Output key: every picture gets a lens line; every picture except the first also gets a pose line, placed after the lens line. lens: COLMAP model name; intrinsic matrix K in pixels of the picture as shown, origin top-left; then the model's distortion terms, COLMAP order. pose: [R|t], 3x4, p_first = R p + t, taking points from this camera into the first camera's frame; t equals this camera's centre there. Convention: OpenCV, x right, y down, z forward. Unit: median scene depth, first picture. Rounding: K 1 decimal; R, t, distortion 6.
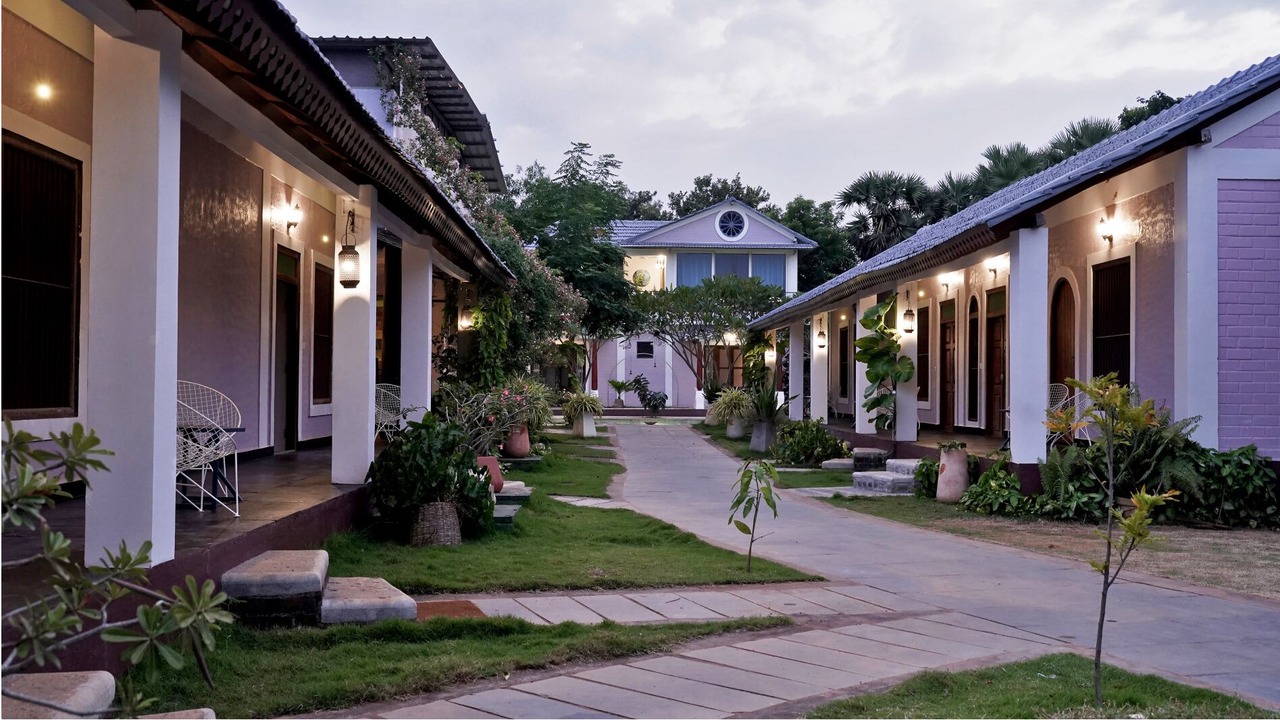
lens RADIAL K [[1301.5, 0, 640.0], [0, 1301.5, 360.0], [0, 0, 1]] dist [-0.002883, 0.003606]
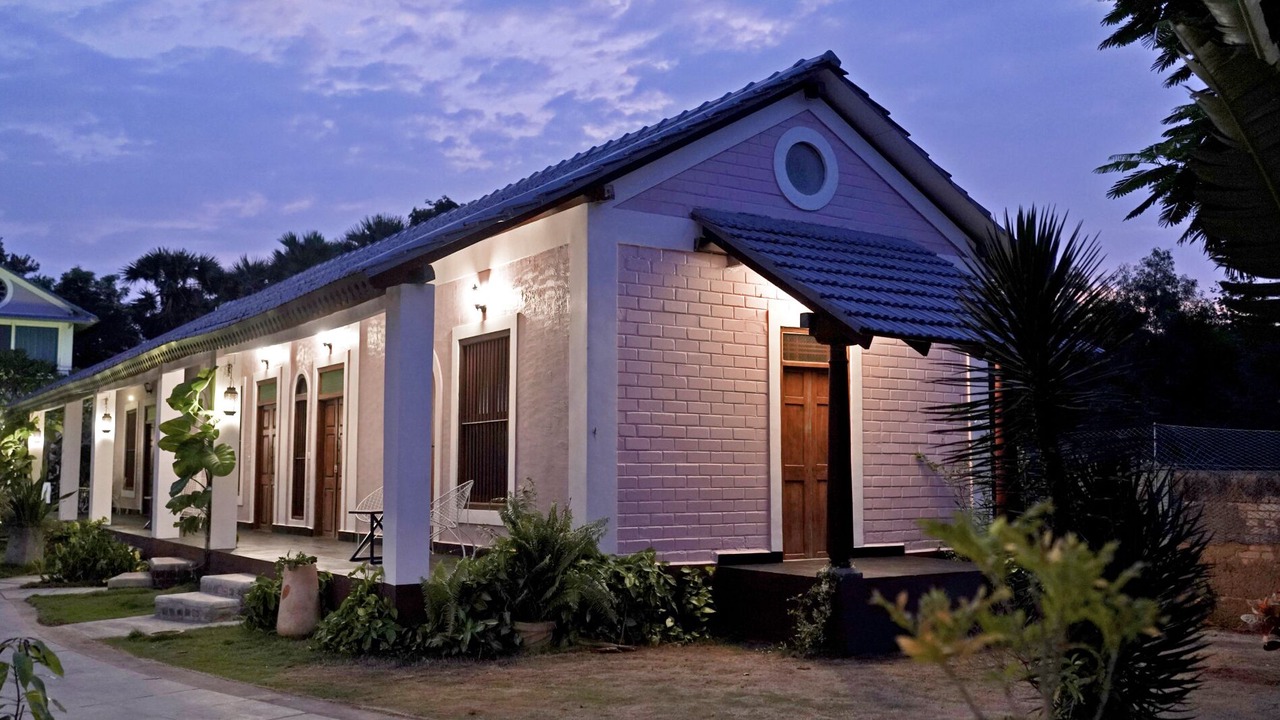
lens RADIAL K [[1257.7, 0, 641.1], [0, 1257.7, 348.3], [0, 0, 1]] dist [-0.022423, 0.165124]
pose [[0.853633, 0.042562, 0.519133, 0.014313], [-0.002390, 0.996966, -0.077808, -0.001868], [-0.520870, 0.065179, 0.851144, 0.183885]]
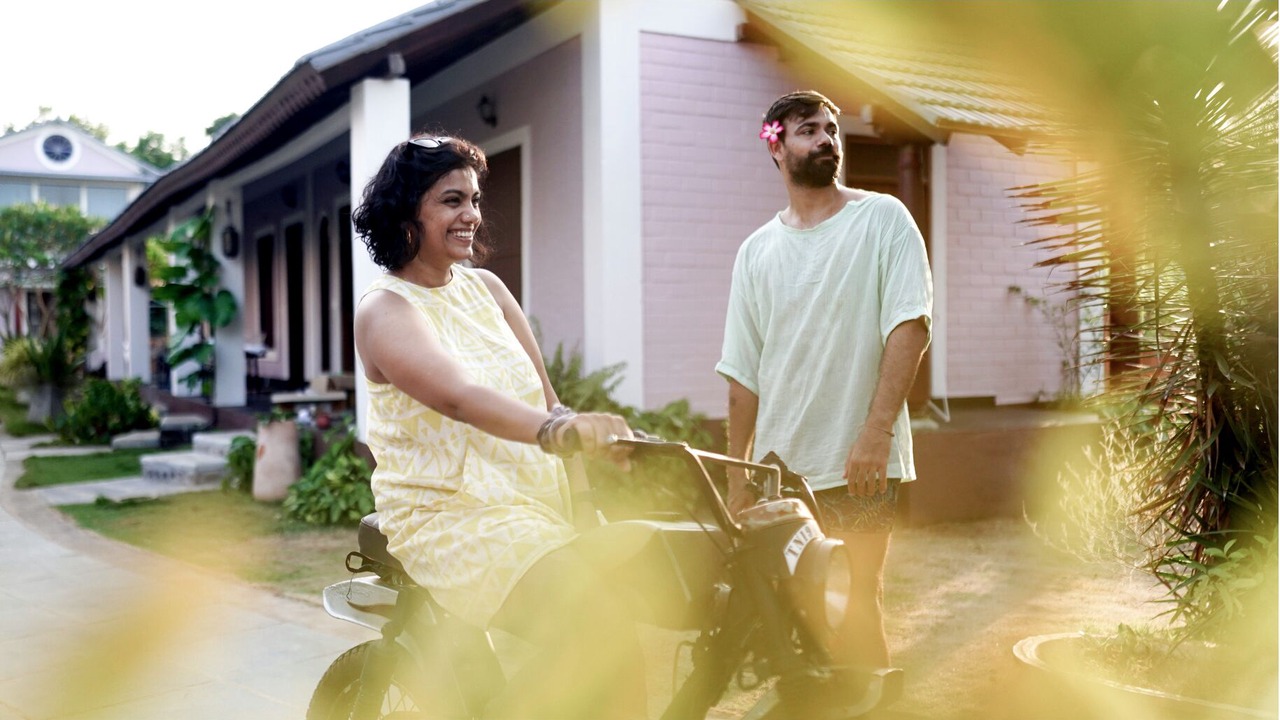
lens RADIAL K [[1257.7, 0, 641.1], [0, 1257.7, 348.3], [0, 0, 1]] dist [-0.022423, 0.165124]
pose [[0.888534, -0.026748, 0.458031, 0.083297], [0.012387, 0.999334, 0.034330, 0.008291], [-0.458644, -0.024829, 0.888273, 0.254129]]
